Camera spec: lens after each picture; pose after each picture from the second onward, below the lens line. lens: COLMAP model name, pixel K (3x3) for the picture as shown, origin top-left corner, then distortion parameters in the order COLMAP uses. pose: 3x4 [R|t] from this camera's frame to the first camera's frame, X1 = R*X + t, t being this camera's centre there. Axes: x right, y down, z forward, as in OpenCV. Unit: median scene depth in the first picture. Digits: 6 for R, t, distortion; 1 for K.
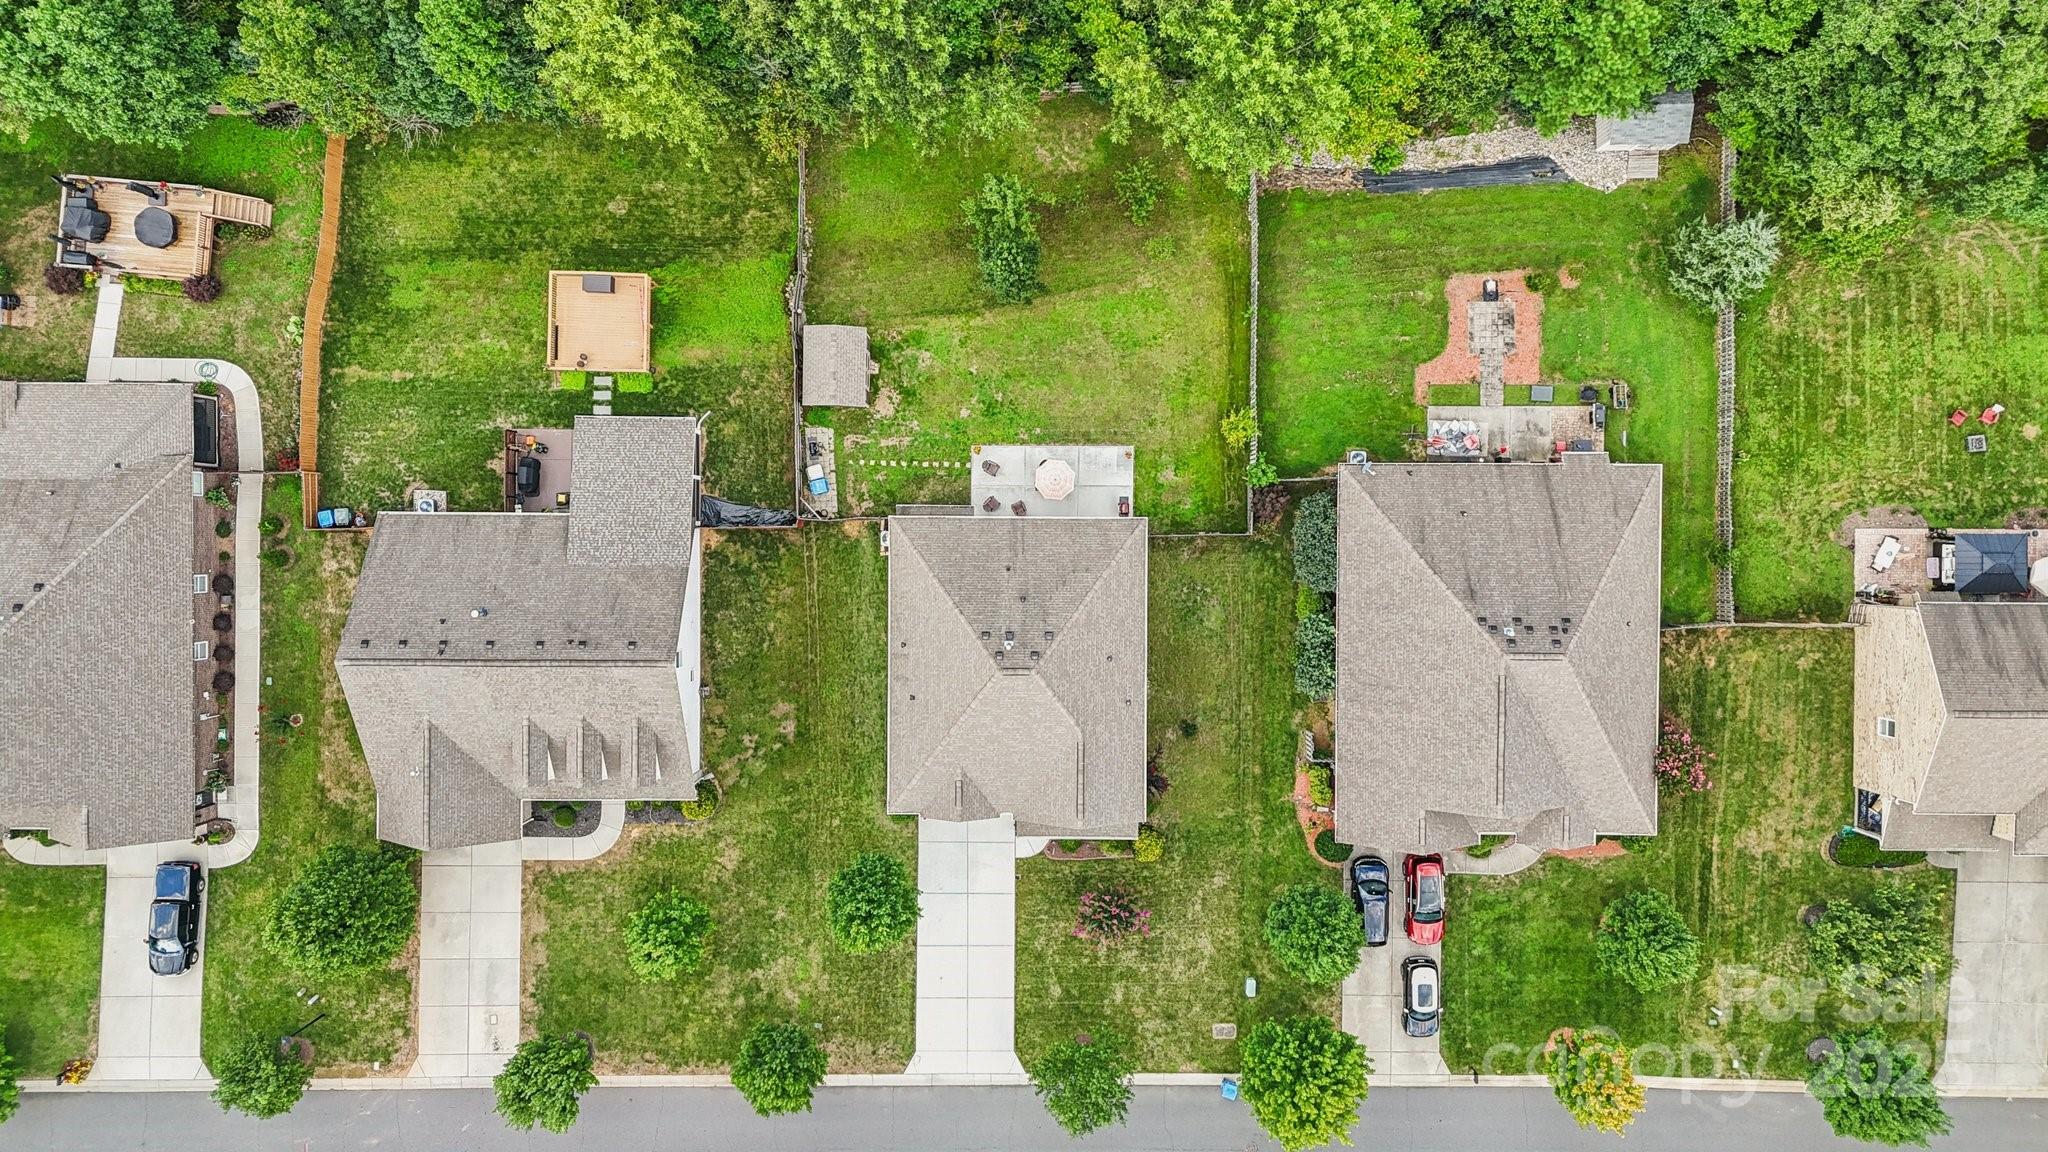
lens RADIAL K [[1550.1, 0, 1020.1], [0, 1550.1, 566.9], [0, 0, 1]] dist [0.012509, -0.003402]
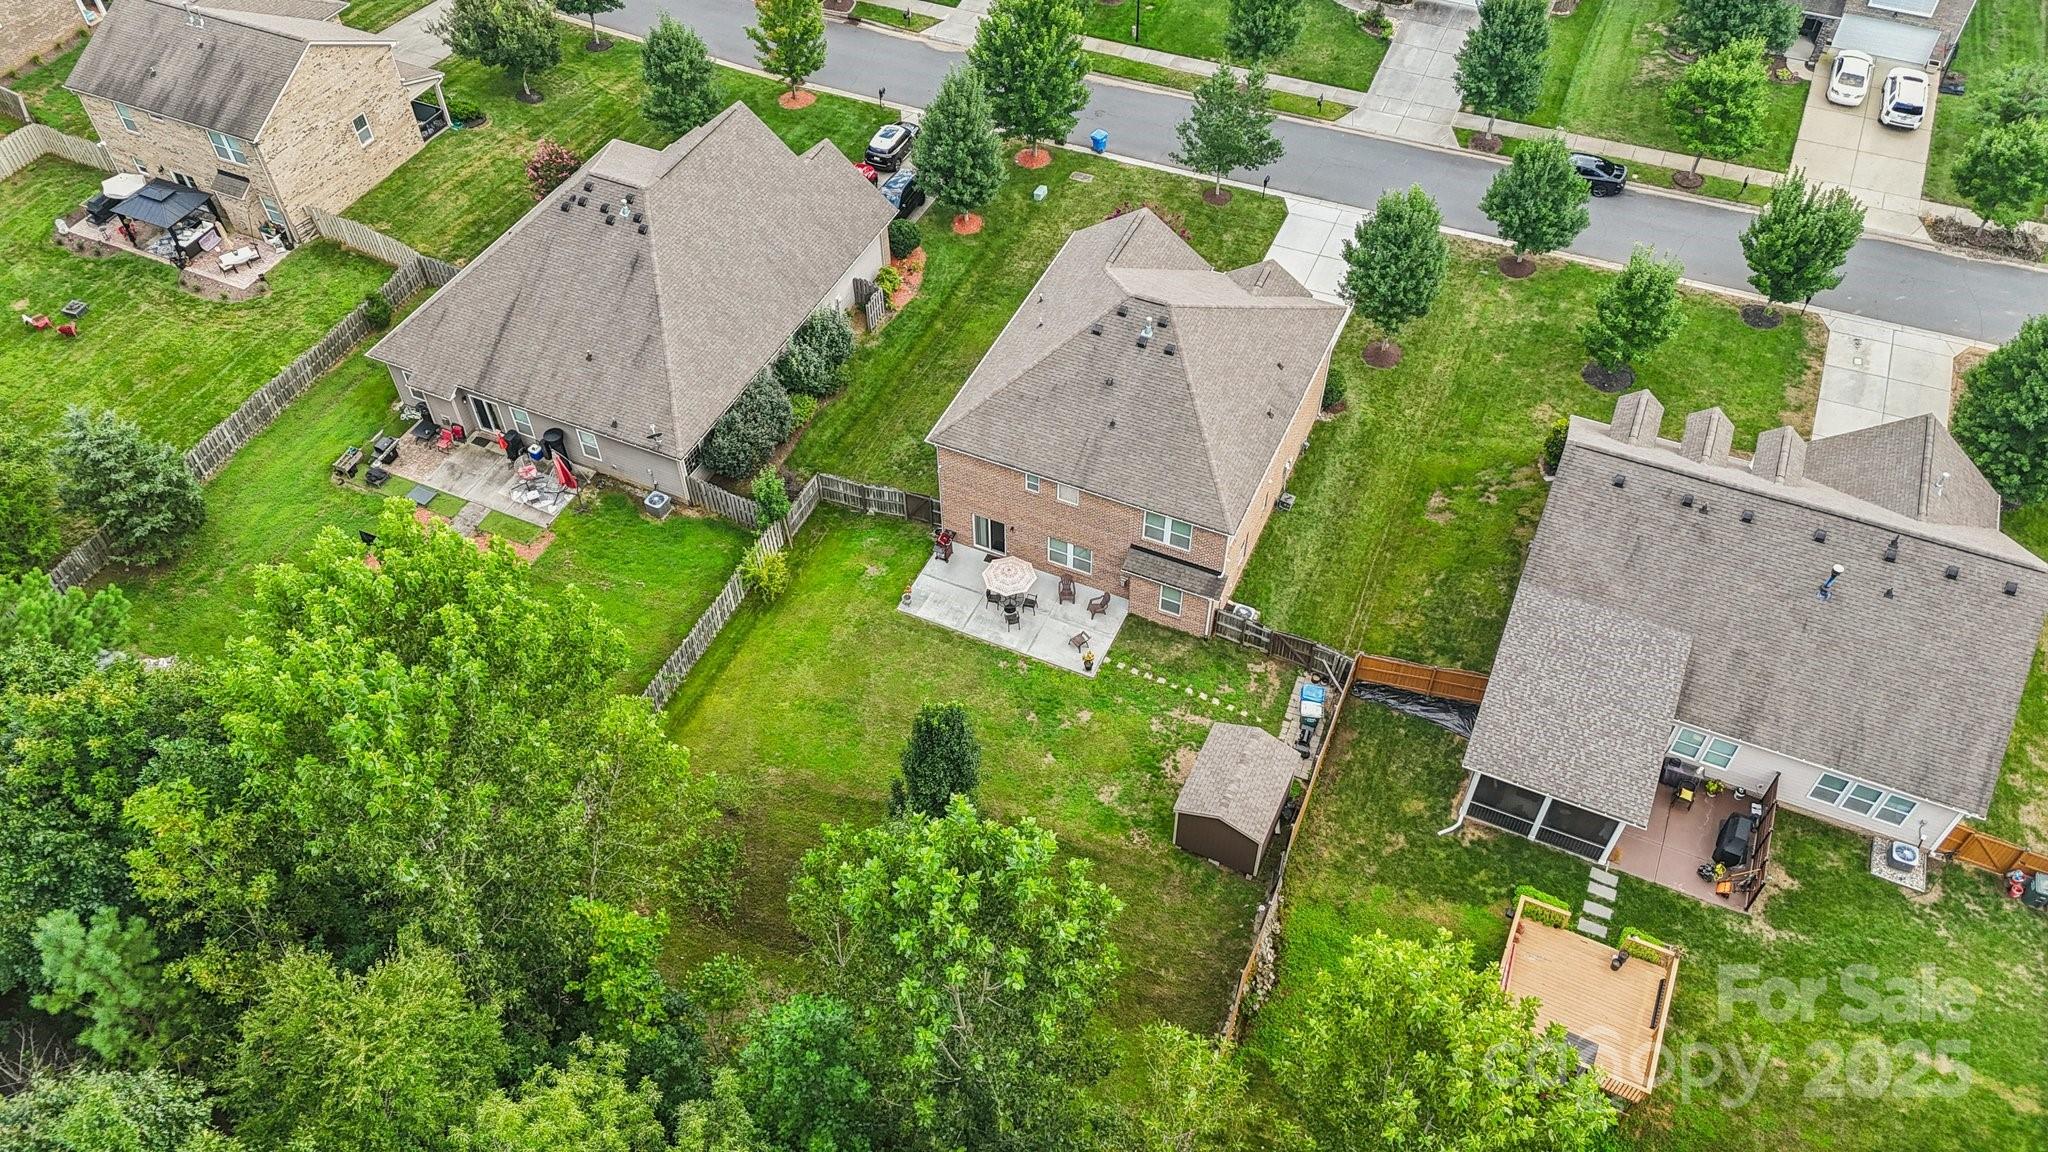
lens RADIAL K [[1550.1, 0, 1027.9], [0, 1550.1, 577.4], [0, 0, 1]] dist [0.012509, -0.003402]
pose [[-0.912901, -0.291388, 0.285840, -0.197867], [0.407802, -0.681249, 0.607945, -0.501975], [0.017581, 0.671560, 0.740742, 0.429519]]
